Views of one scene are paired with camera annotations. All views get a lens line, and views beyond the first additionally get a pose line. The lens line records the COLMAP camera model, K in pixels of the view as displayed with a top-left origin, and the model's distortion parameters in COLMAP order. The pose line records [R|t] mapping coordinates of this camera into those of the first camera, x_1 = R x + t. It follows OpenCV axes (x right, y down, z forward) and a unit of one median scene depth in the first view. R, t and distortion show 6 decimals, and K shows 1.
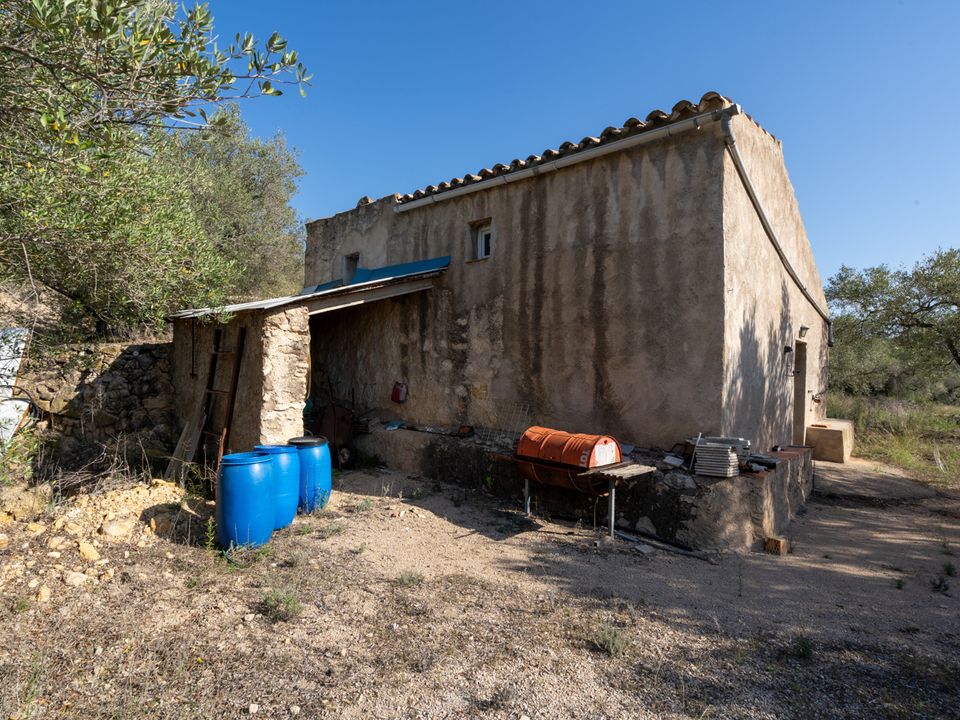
lens RADIAL K [[512.7, 0, 476.8], [0, 512.7, 338.4], [0, 0, 1]] dist [-0.003651, 0.002387]
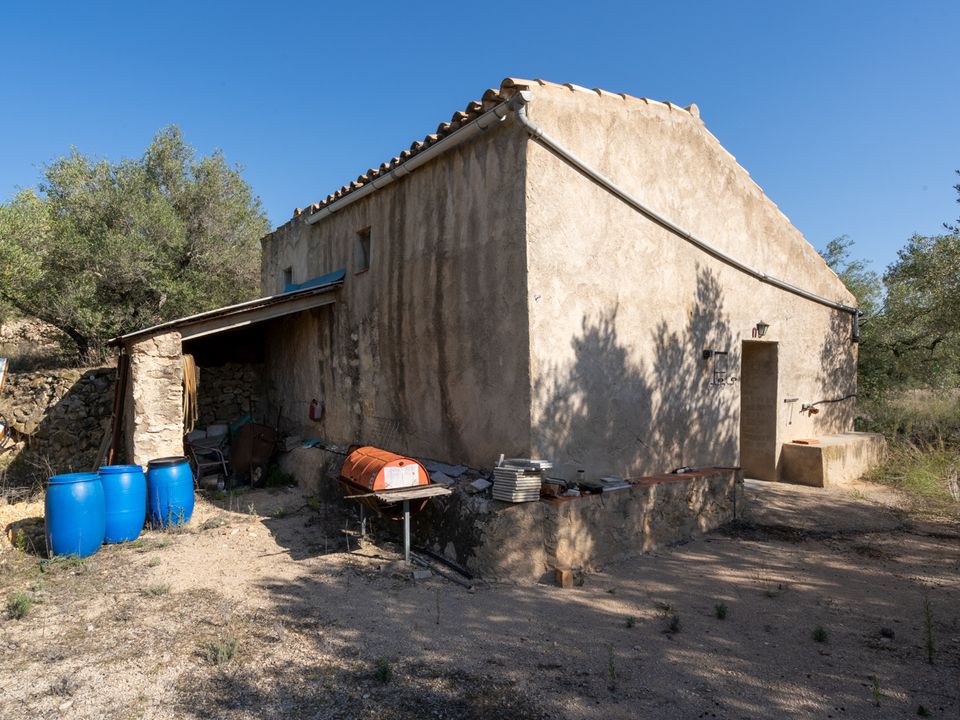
lens RADIAL K [[587.6, 0, 479.9], [0, 587.6, 360.1], [0, 0, 1]] dist [0.001235, 0.000040]
pose [[0.976400, -0.034291, -0.213229, 0.544561], [0.042466, 0.998523, 0.033875, -0.020625], [0.211753, -0.042131, 0.976415, -0.034300]]
